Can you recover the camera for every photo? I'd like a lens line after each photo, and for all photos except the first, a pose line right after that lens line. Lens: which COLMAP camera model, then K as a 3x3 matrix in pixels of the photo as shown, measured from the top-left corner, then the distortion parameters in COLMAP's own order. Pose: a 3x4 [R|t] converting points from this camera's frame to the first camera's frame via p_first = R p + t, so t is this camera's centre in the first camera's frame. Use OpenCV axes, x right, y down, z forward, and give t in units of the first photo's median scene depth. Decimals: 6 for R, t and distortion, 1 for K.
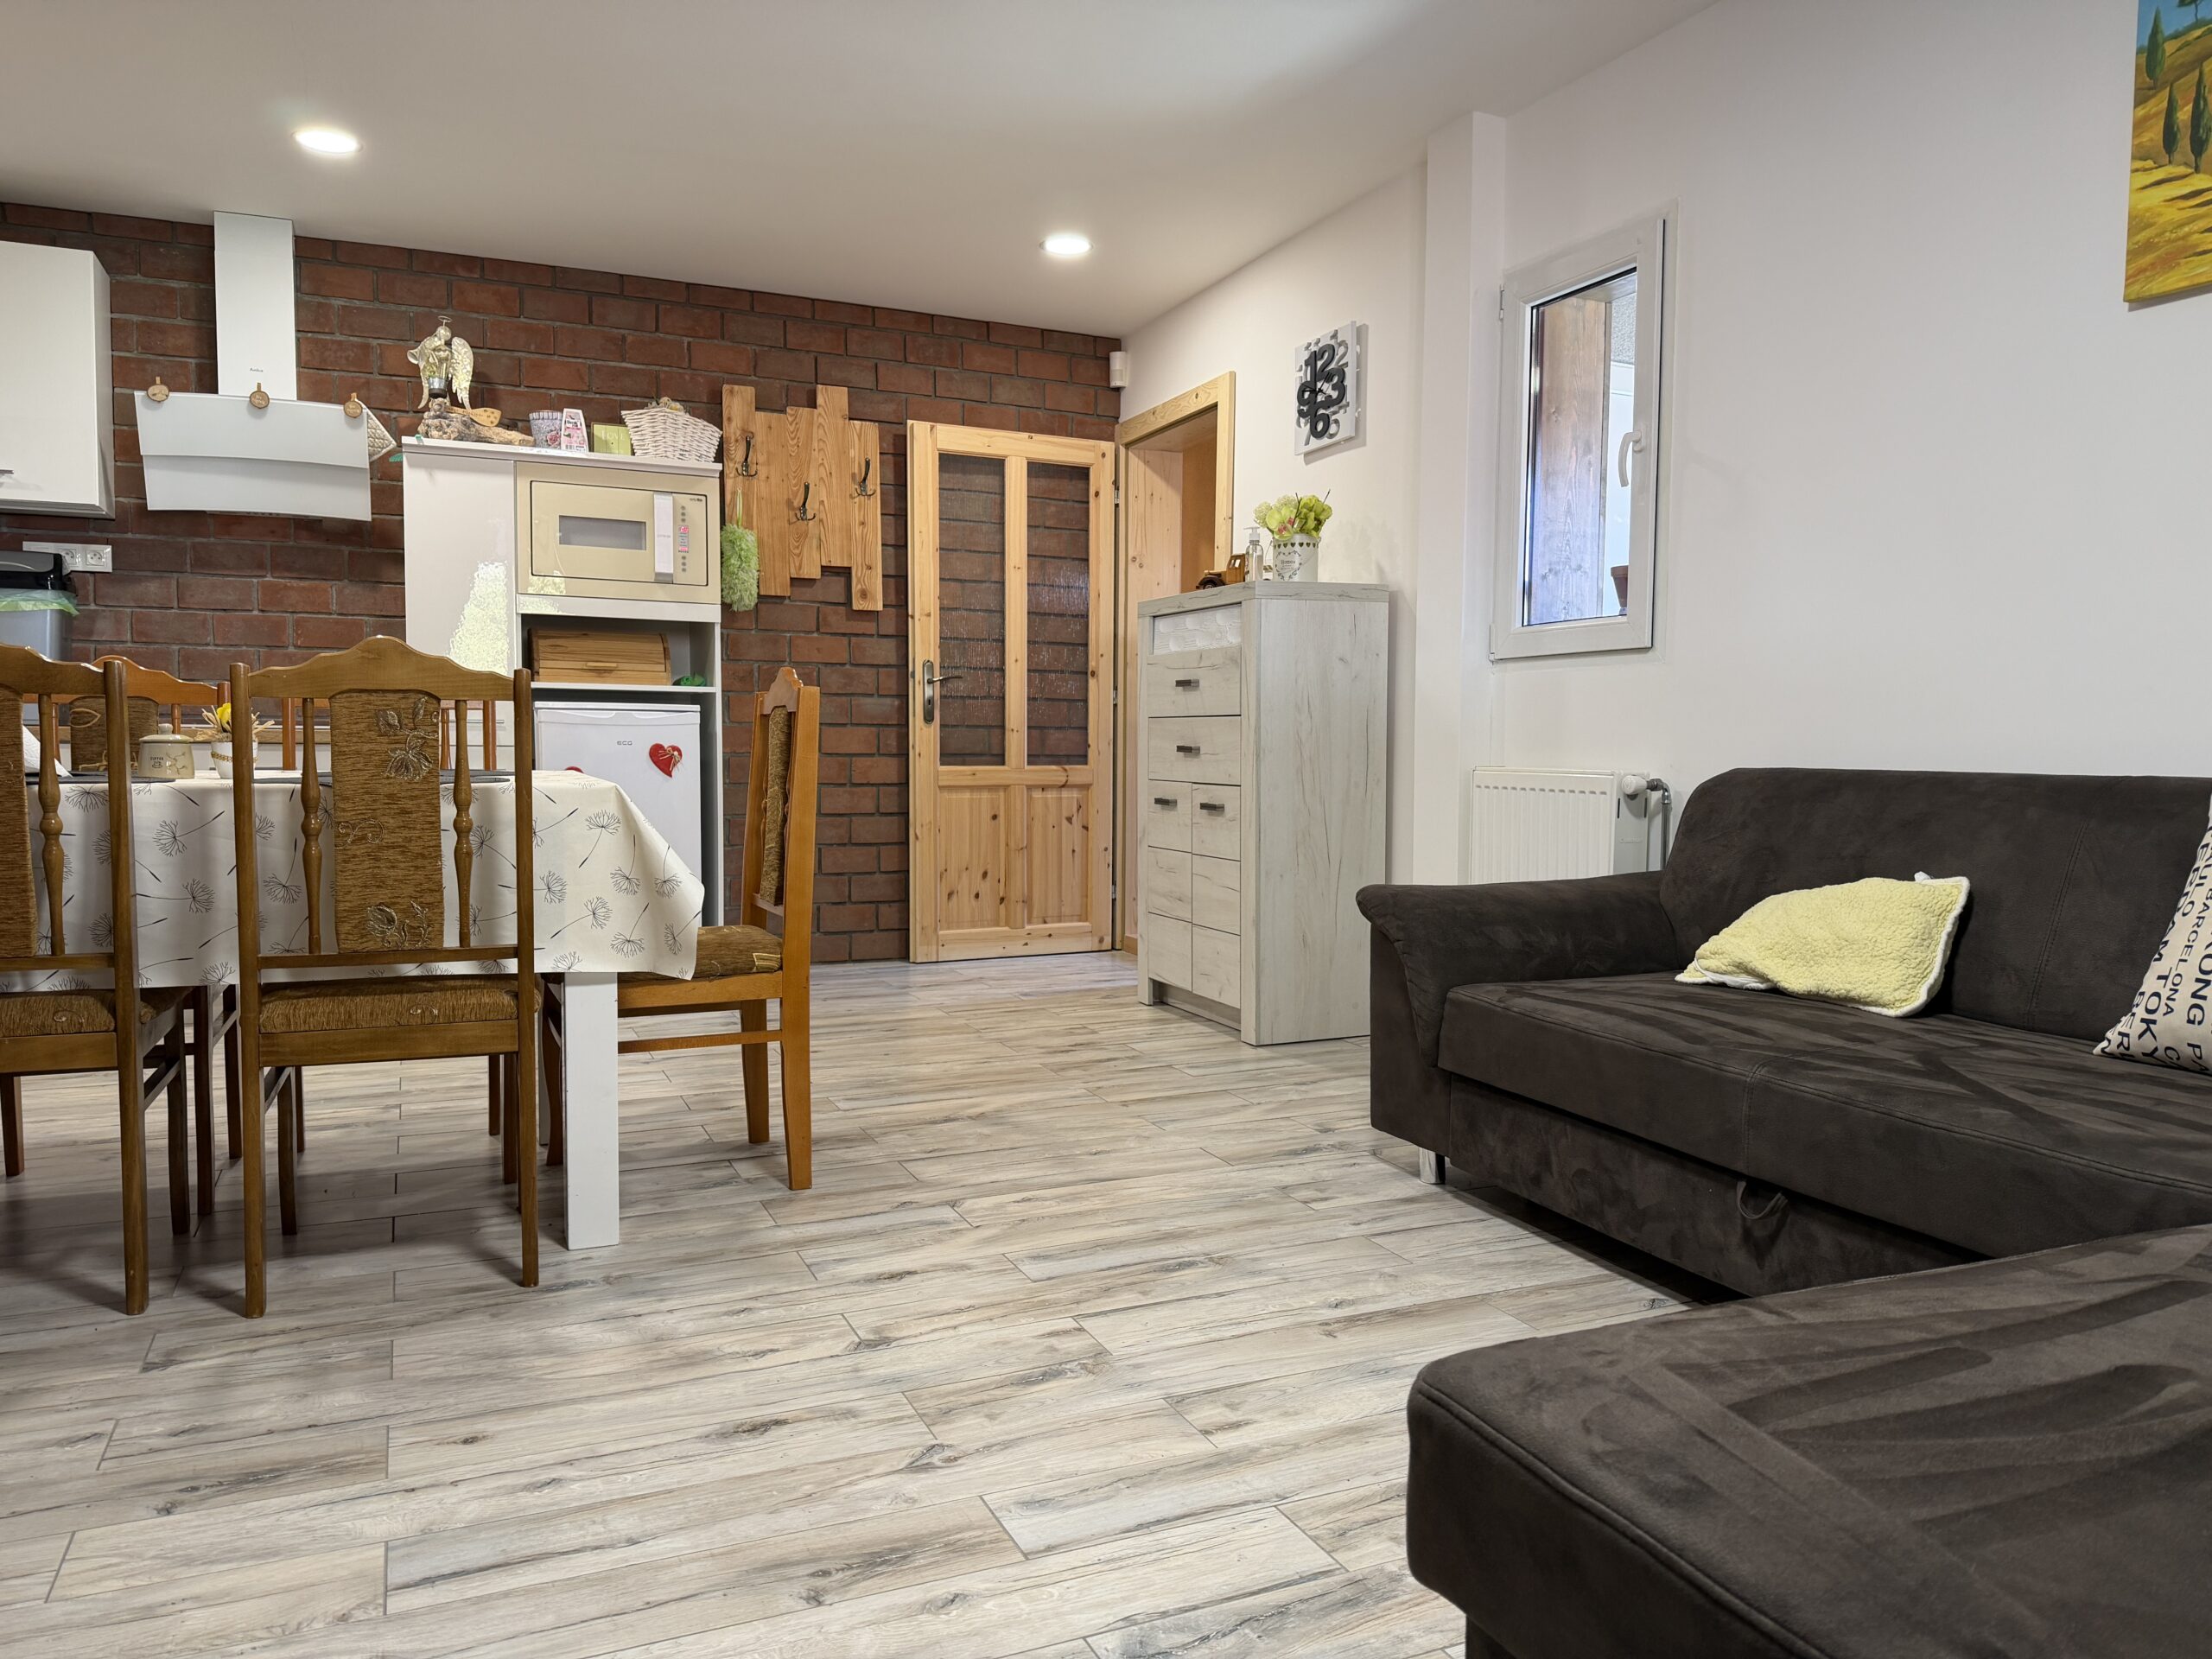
lens RADIAL K [[1544.9, 0, 1116.0], [0, 1544.9, 842.2], [0, 0, 1]] dist [0.055955, -0.067940]
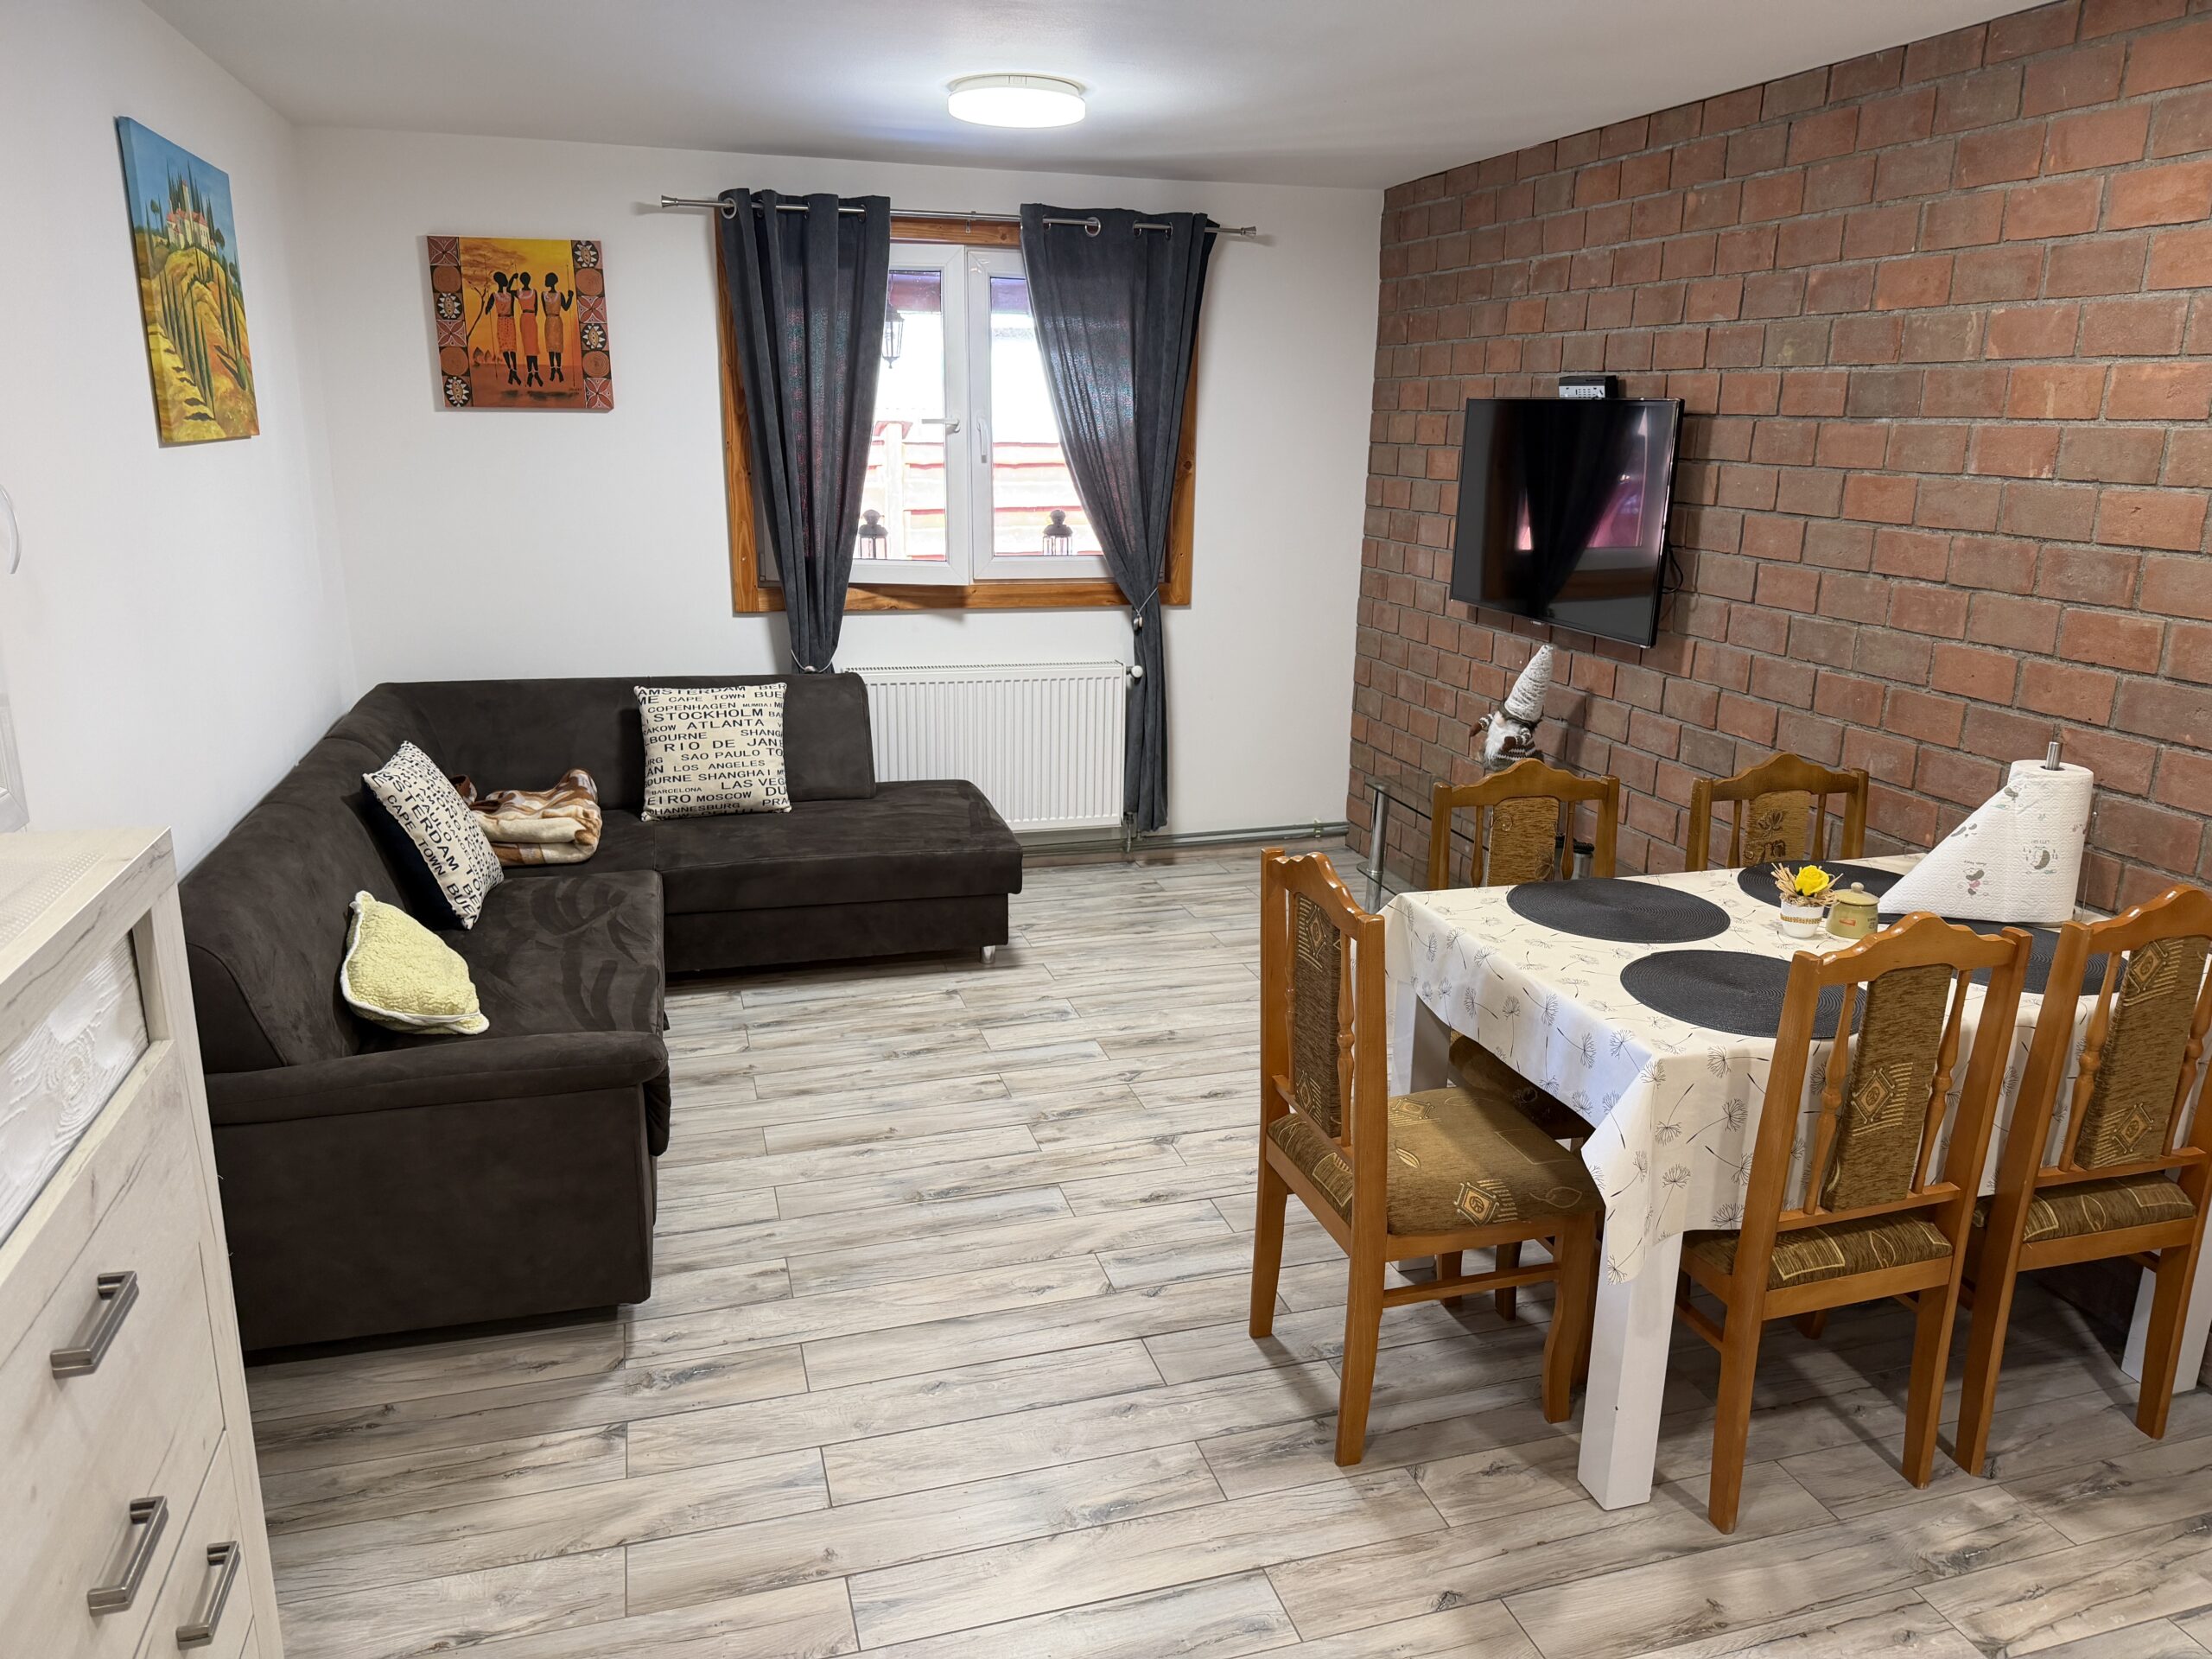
lens RADIAL K [[1544.9, 0, 1116.0], [0, 1544.9, 842.2], [0, 0, 1]] dist [0.055955, -0.067940]
pose [[-0.991257, -0.057514, 0.118754, -0.196105], [-0.014797, 0.942780, 0.333087, -0.371650], [-0.131116, 0.328417, -0.935388, 1.700151]]
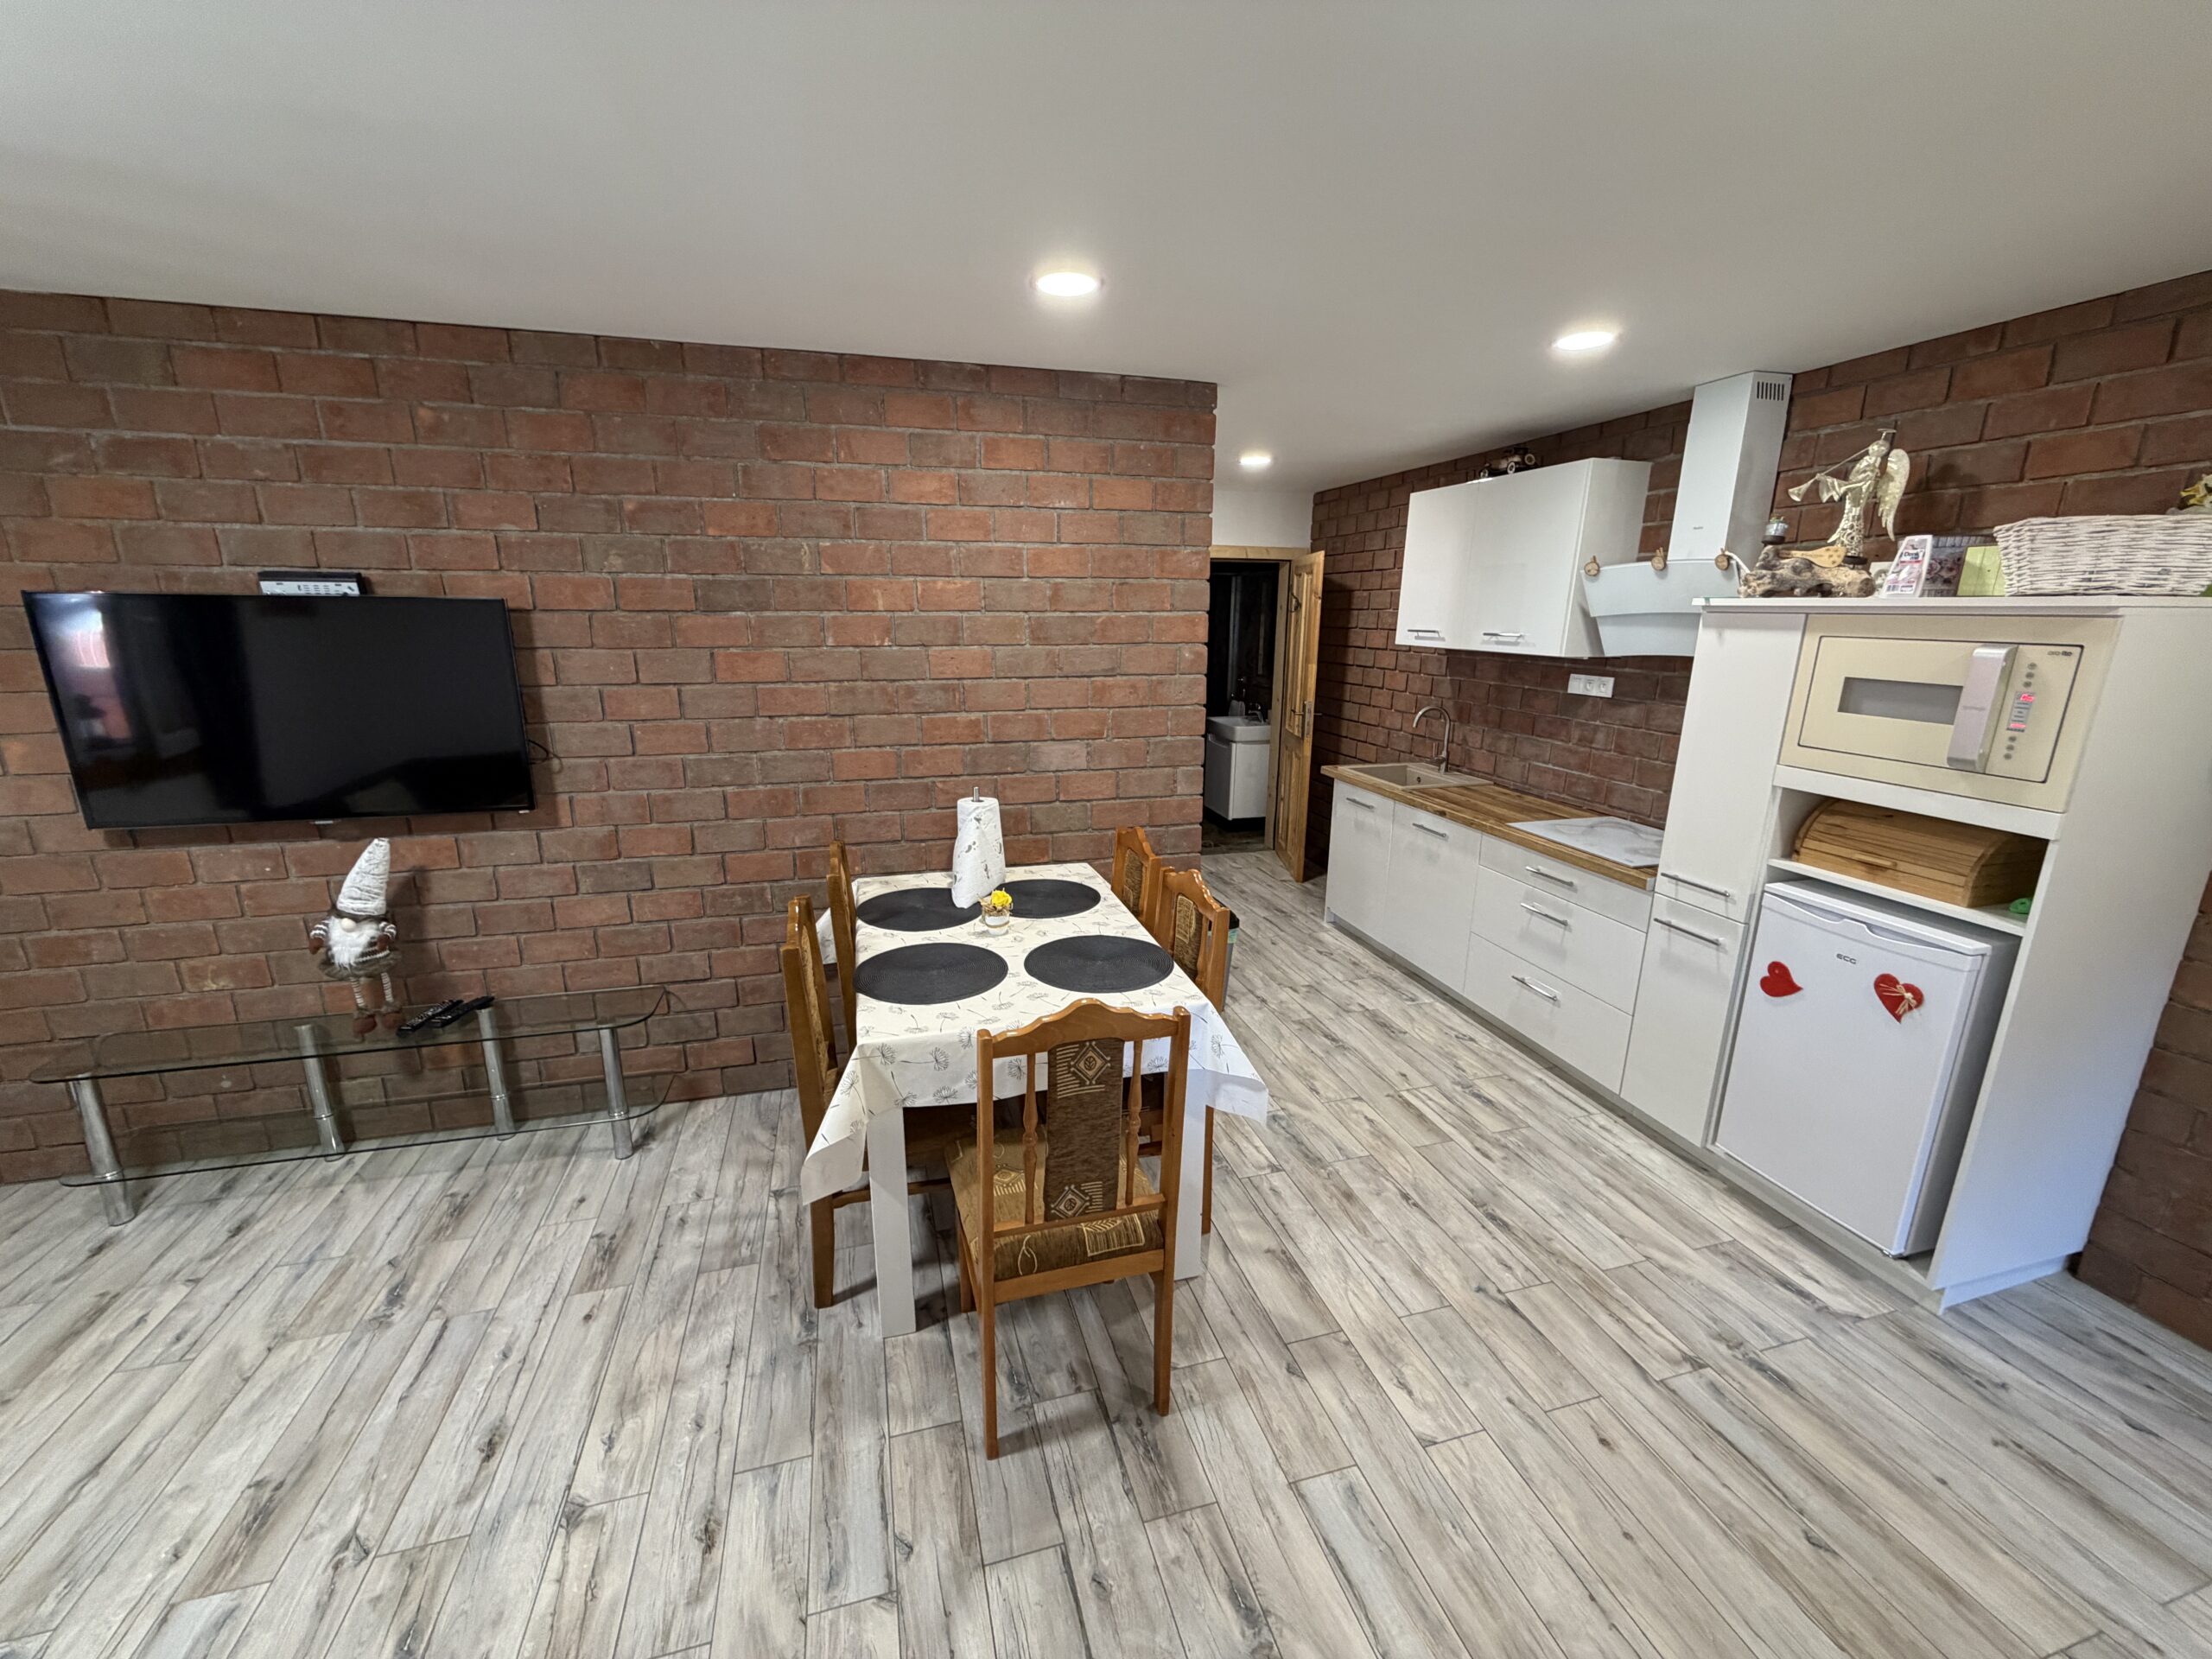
lens RADIAL K [[876.3, 0, 1097.9], [0, 876.3, 834.8], [0, 0, 1]] dist [-0.007102, 0.003139]
pose [[-0.153149, 0.240143, -0.958581, 0.249216], [-0.071232, 0.964818, 0.253086, -0.328511], [0.985633, 0.107041, -0.130655, 1.025610]]
